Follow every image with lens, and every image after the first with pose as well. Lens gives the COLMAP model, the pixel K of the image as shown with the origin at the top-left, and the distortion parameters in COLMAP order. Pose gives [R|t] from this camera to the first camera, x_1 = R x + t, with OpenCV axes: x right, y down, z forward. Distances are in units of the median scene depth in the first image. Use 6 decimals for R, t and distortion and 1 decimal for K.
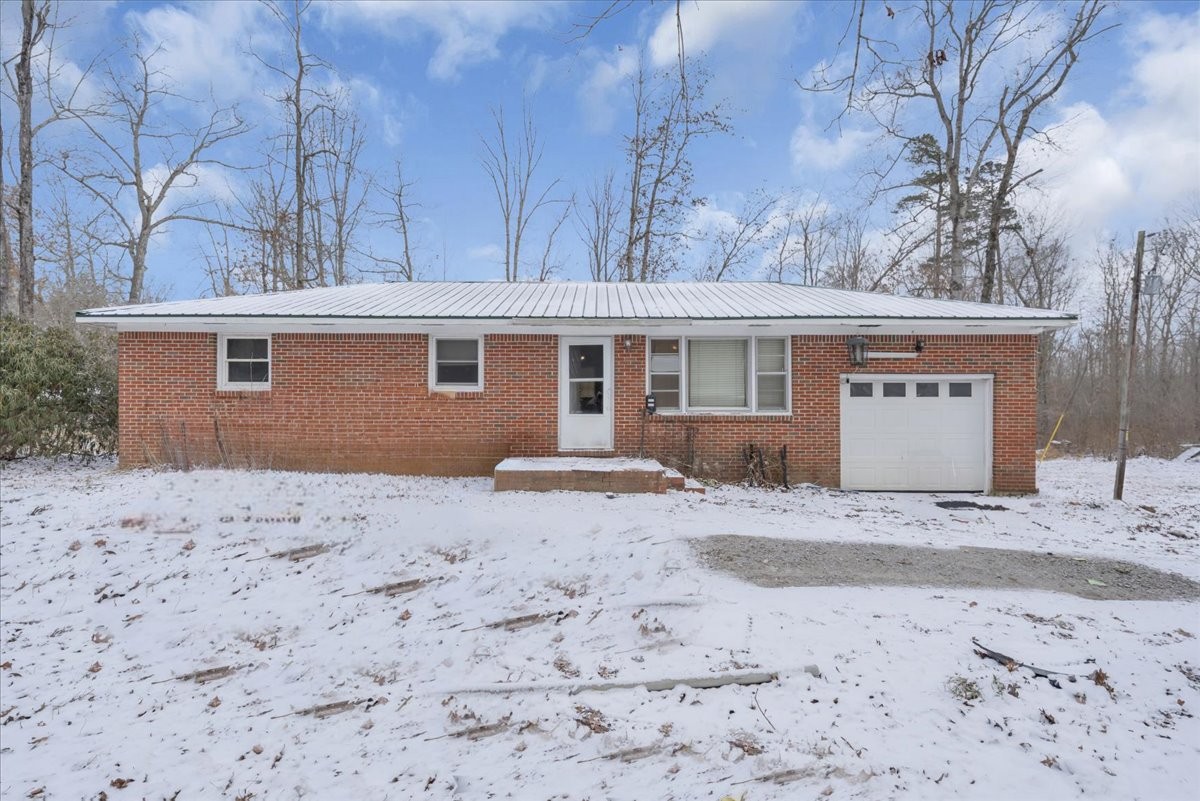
lens RADIAL K [[466.3, 0, 610.8], [0, 466.3, 407.0], [0, 0, 1]] dist [-0.000616, 0.000594]
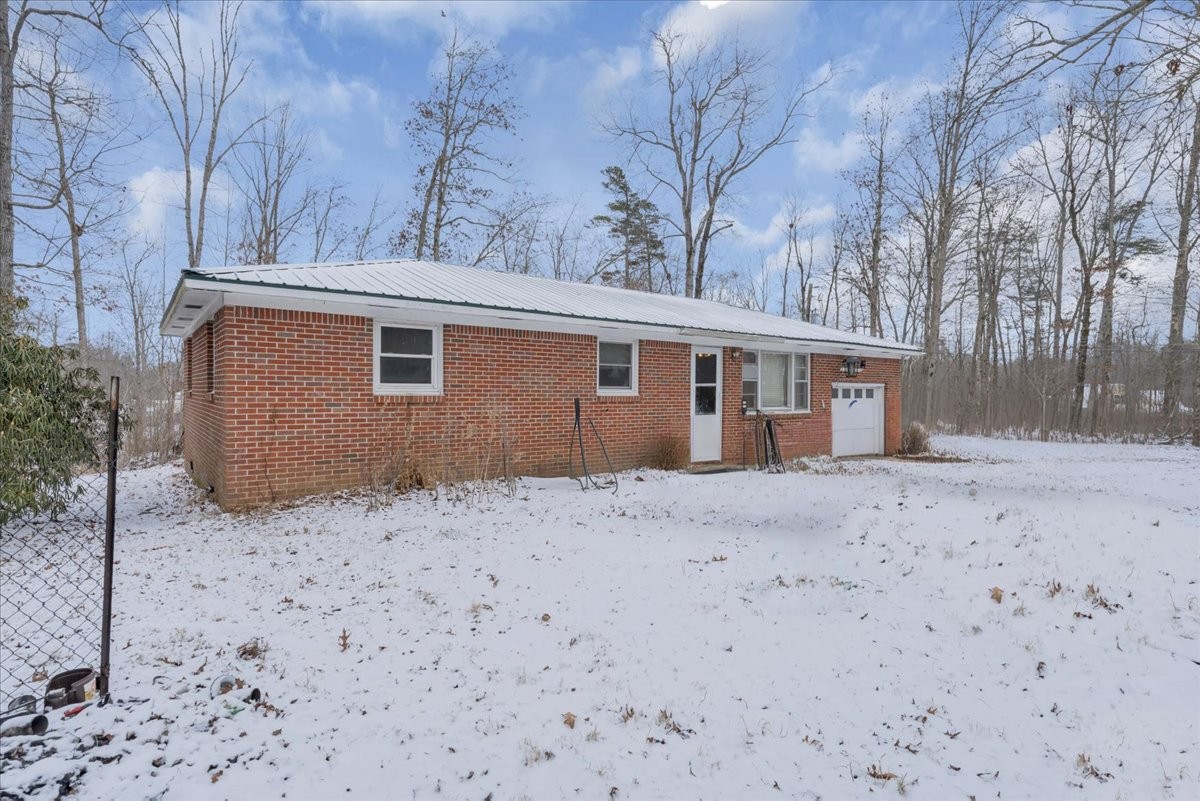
lens RADIAL K [[466.3, 0, 601.0], [0, 466.3, 401.4], [0, 0, 1]] dist [-0.000616, 0.000594]
pose [[0.861438, -0.005809, 0.507829, -0.844783], [0.001938, 0.999965, 0.008151, -0.027694], [-0.507858, -0.006037, 0.861420, 0.153987]]
